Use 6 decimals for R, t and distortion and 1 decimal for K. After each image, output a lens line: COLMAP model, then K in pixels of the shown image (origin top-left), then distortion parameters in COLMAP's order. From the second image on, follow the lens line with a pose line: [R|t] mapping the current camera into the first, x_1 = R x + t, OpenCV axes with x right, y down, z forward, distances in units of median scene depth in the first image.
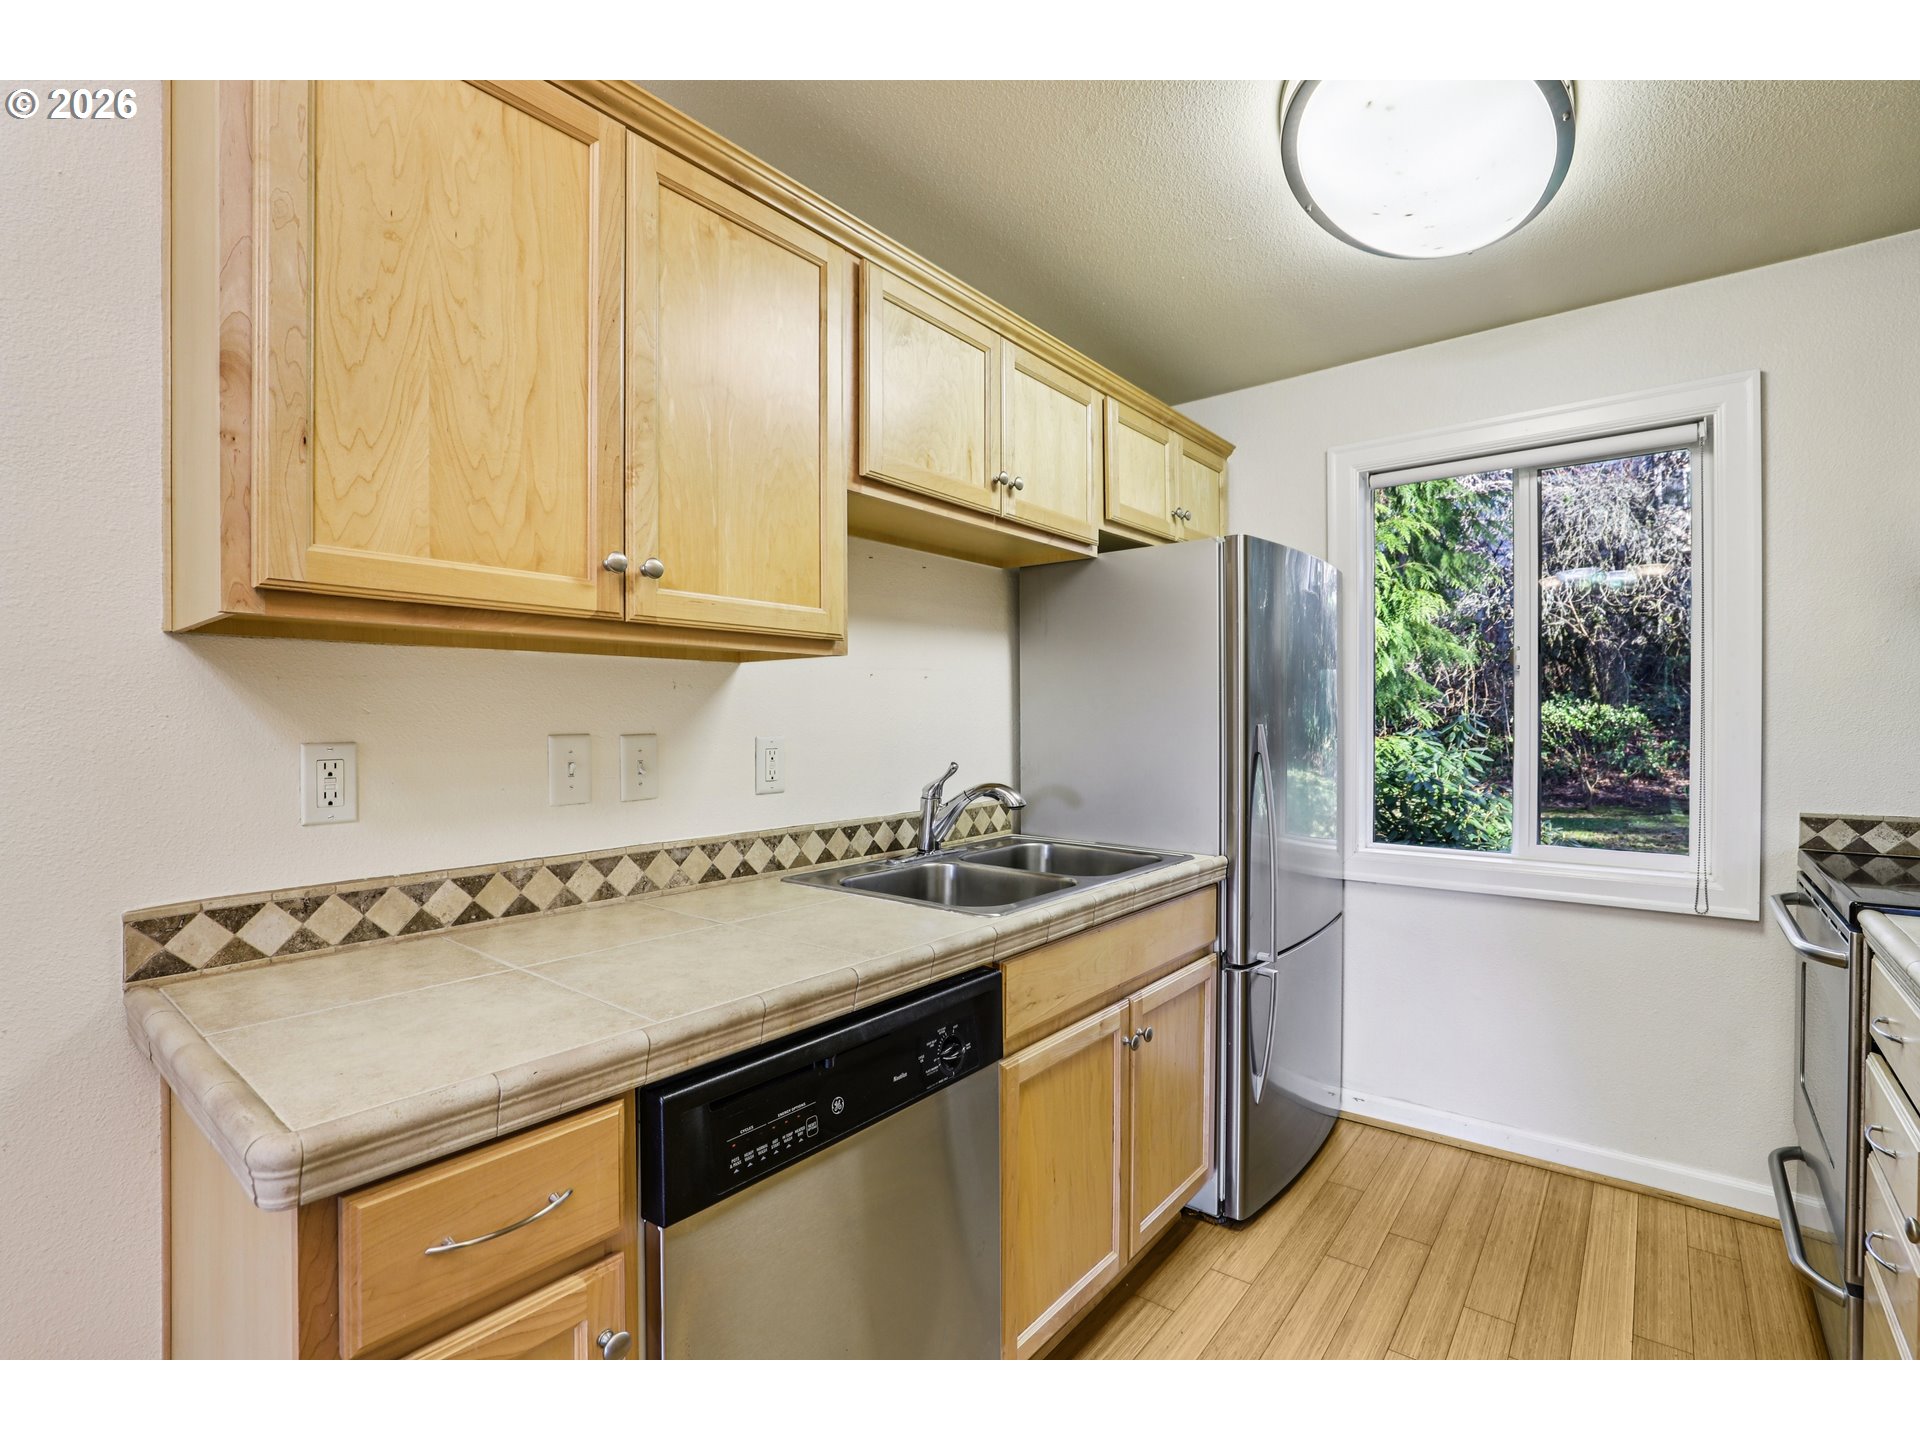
lens RADIAL K [[905.2, 0, 957.2], [0, 905.2, 713.2], [0, 0, 1]] dist [-0.019429, 0.005957]
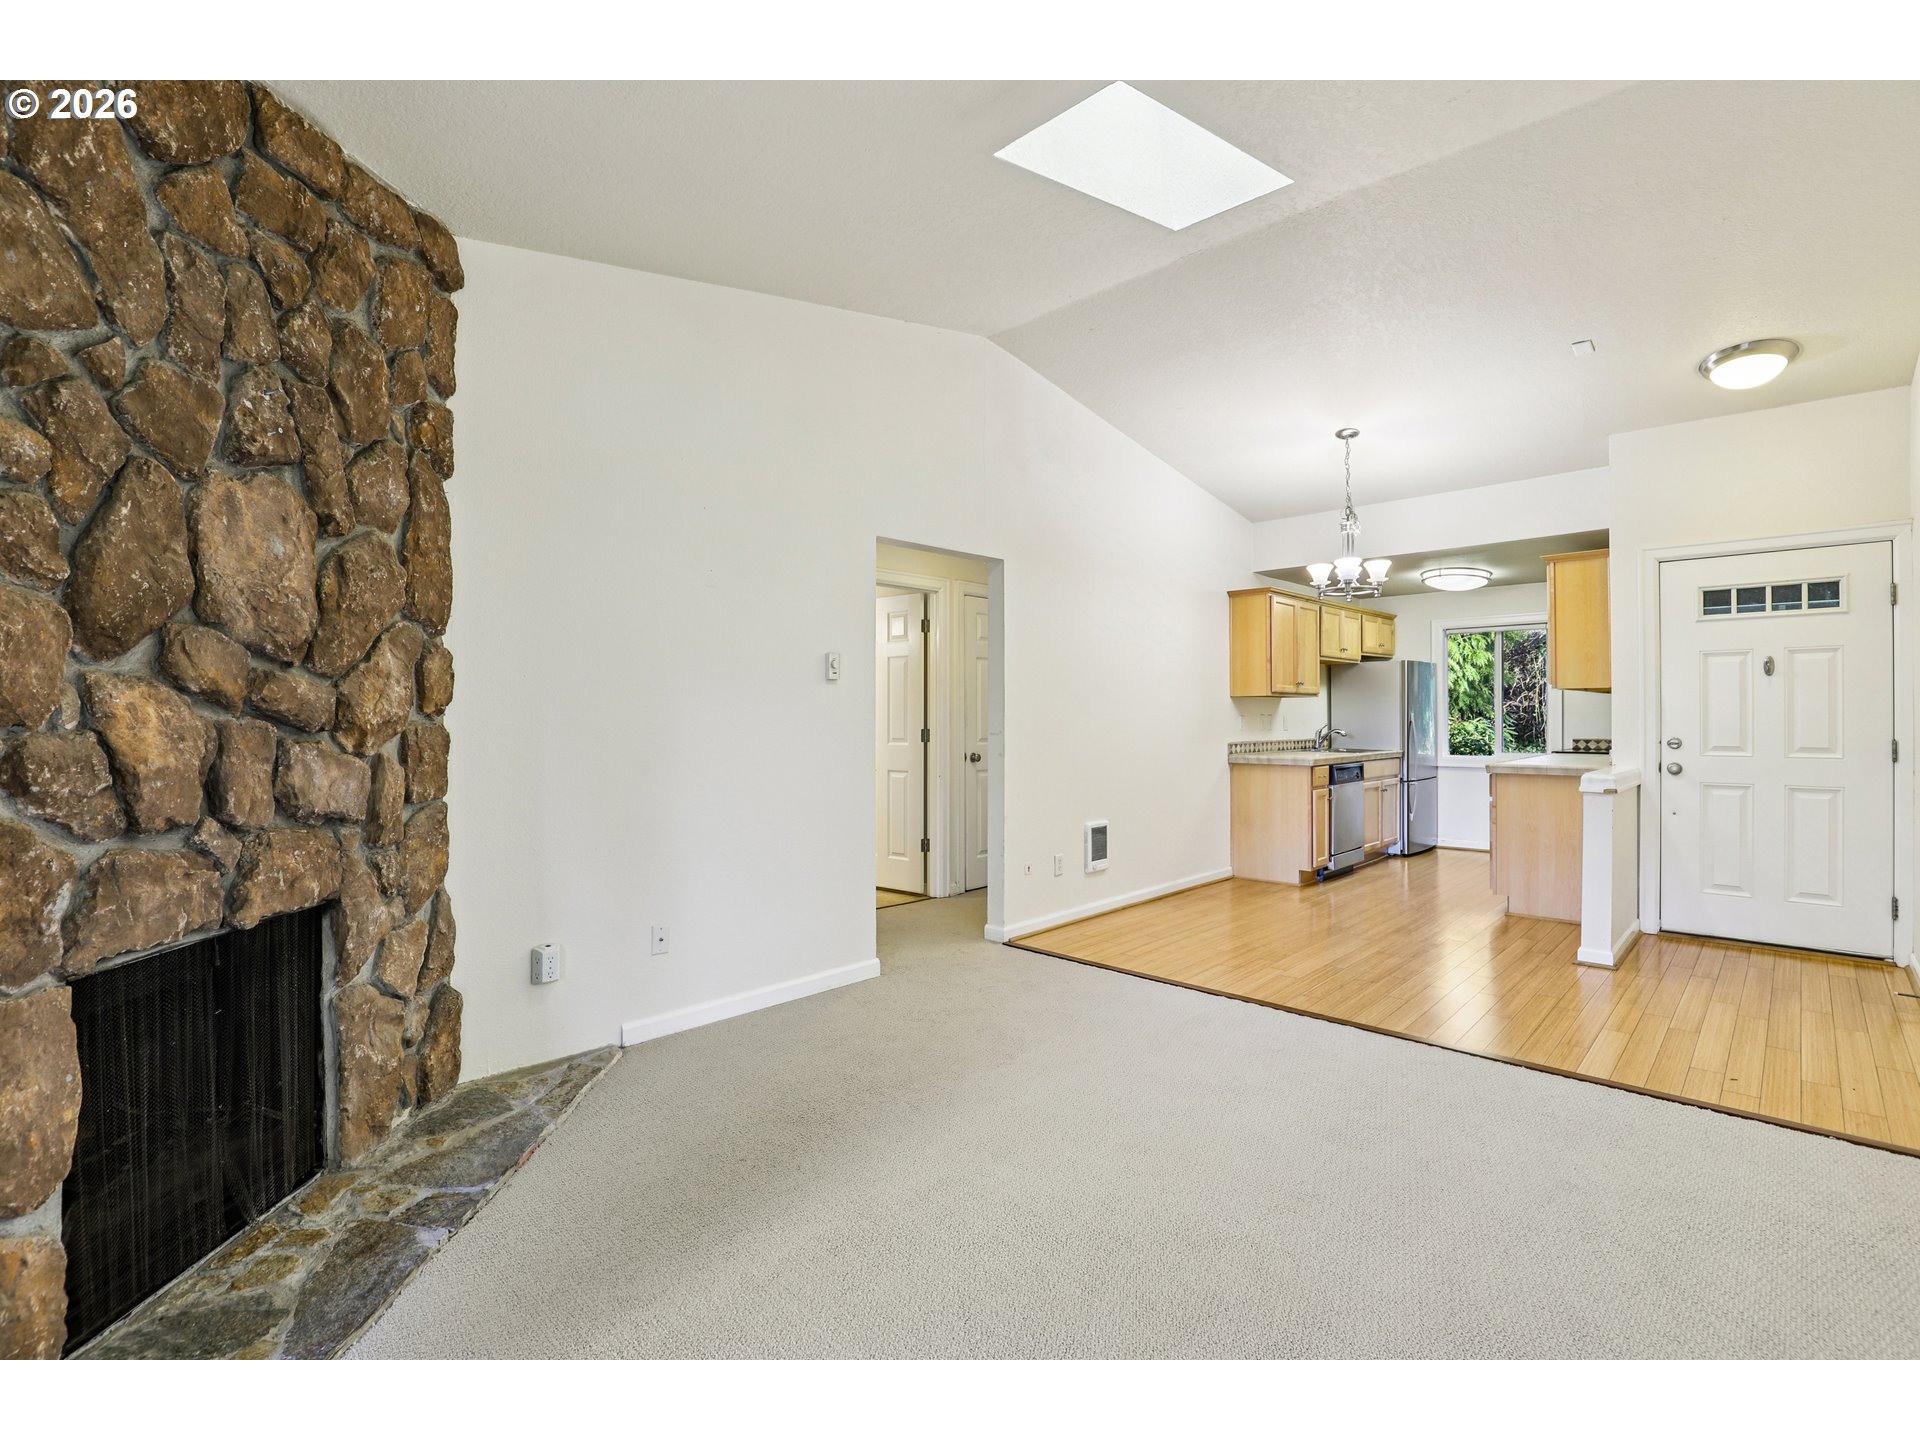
lens RADIAL K [[905.2, 0, 957.2], [0, 905.2, 713.2], [0, 0, 1]] dist [-0.019429, 0.005957]
pose [[0.995464, -0.003510, -0.095071, -0.898718], [0.003620, 0.999993, 0.000986, -0.000086], [0.095067, -0.001326, 0.995470, -2.188709]]
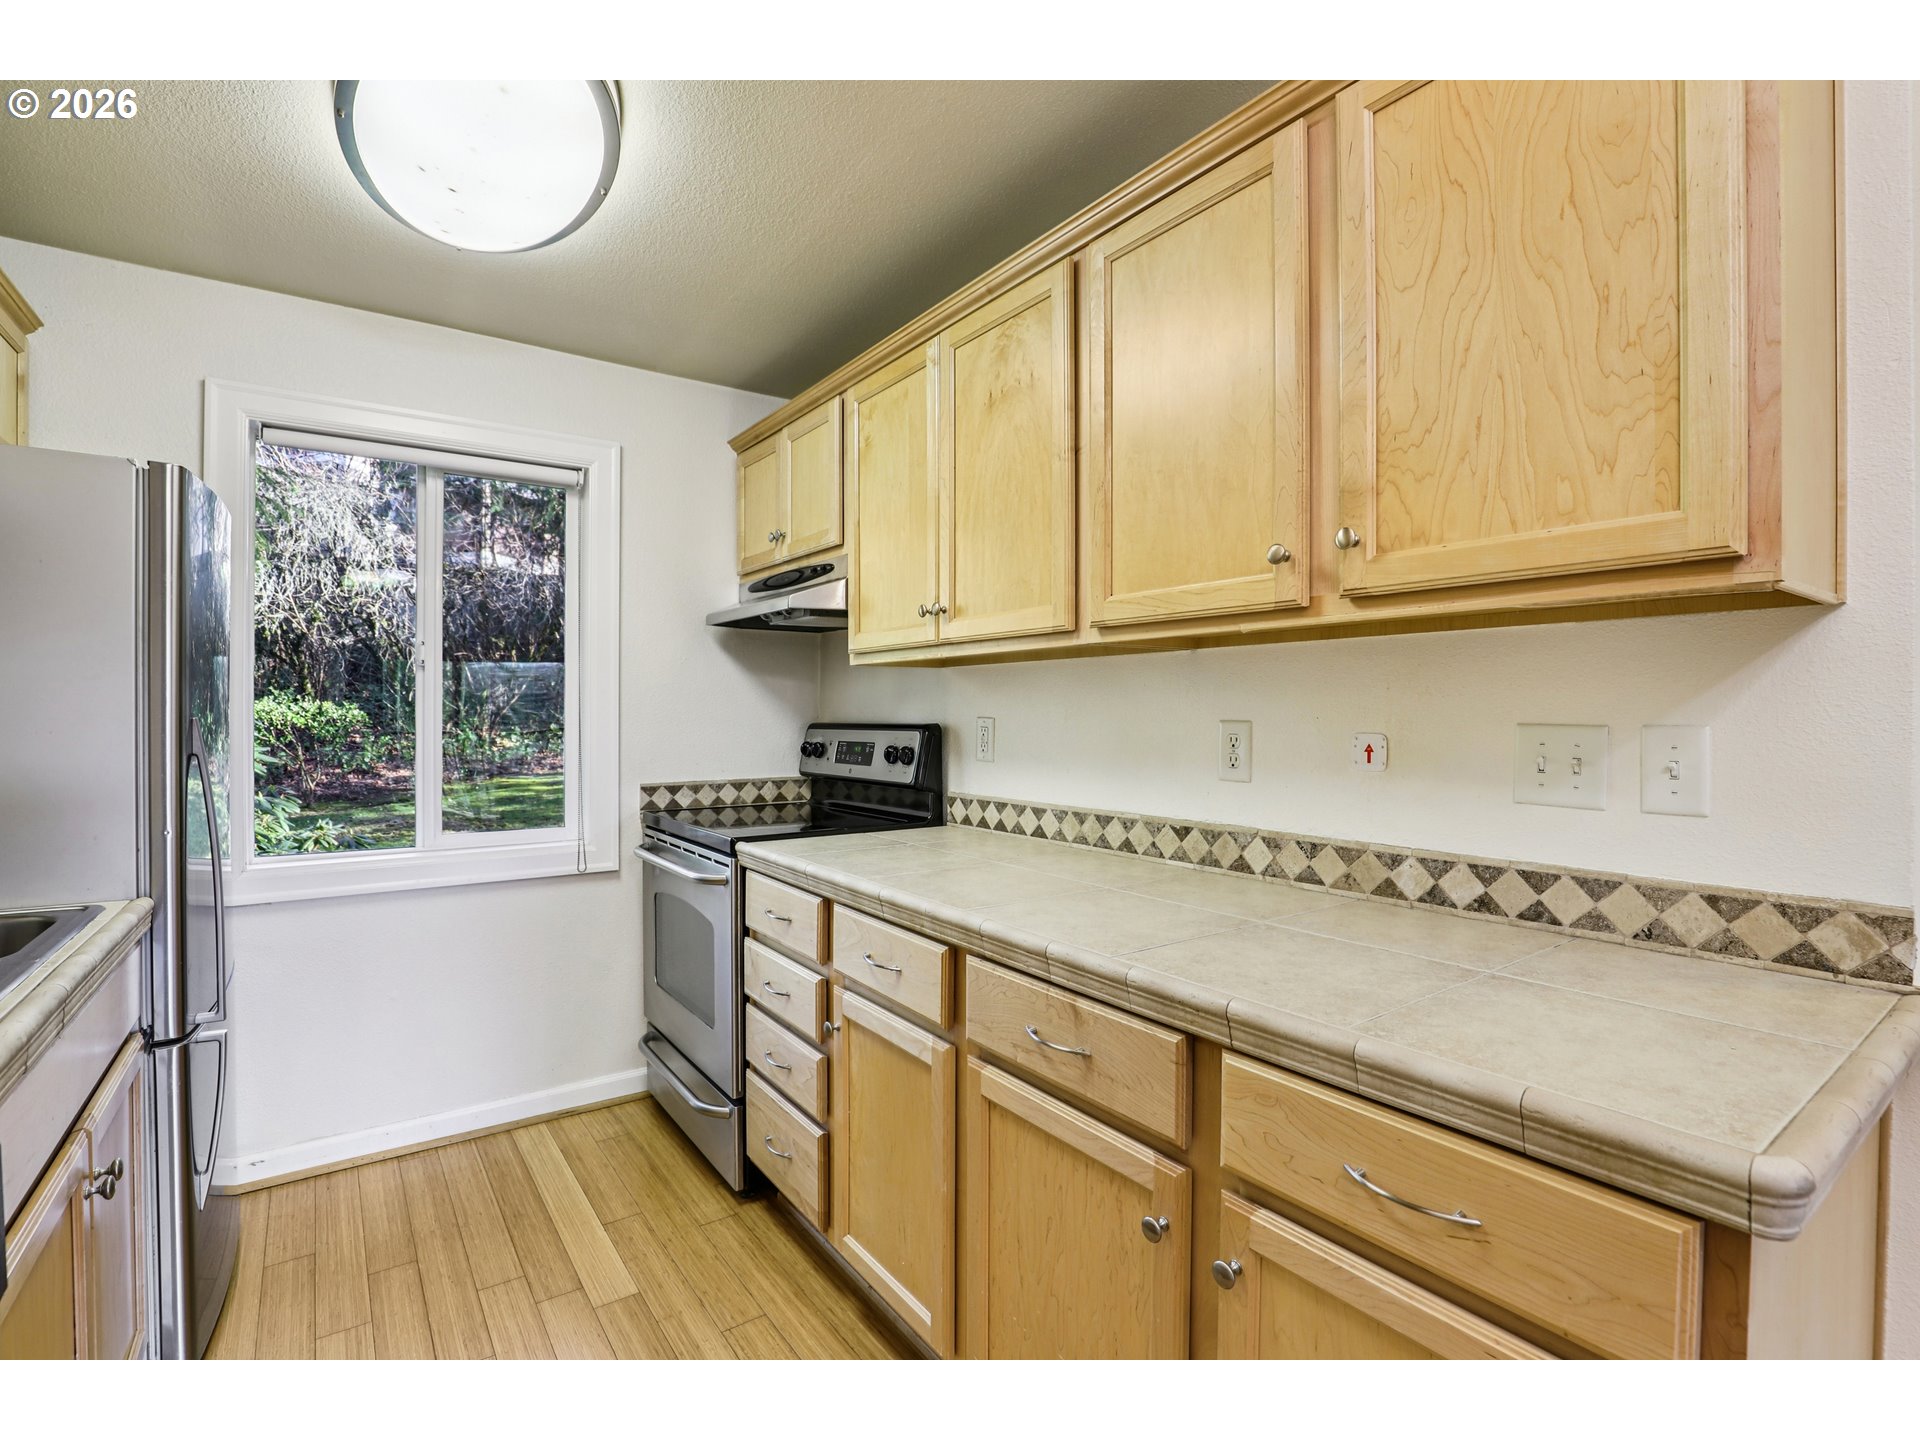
lens RADIAL K [[905.2, 0, 957.2], [0, 905.2, 713.2], [0, 0, 1]] dist [-0.019429, 0.005957]
pose [[0.278854, 0.003736, 0.960326, -0.177346], [-0.006073, 0.999979, -0.002127, 0.004753], [-0.960314, -0.005239, 0.278871, 0.136267]]
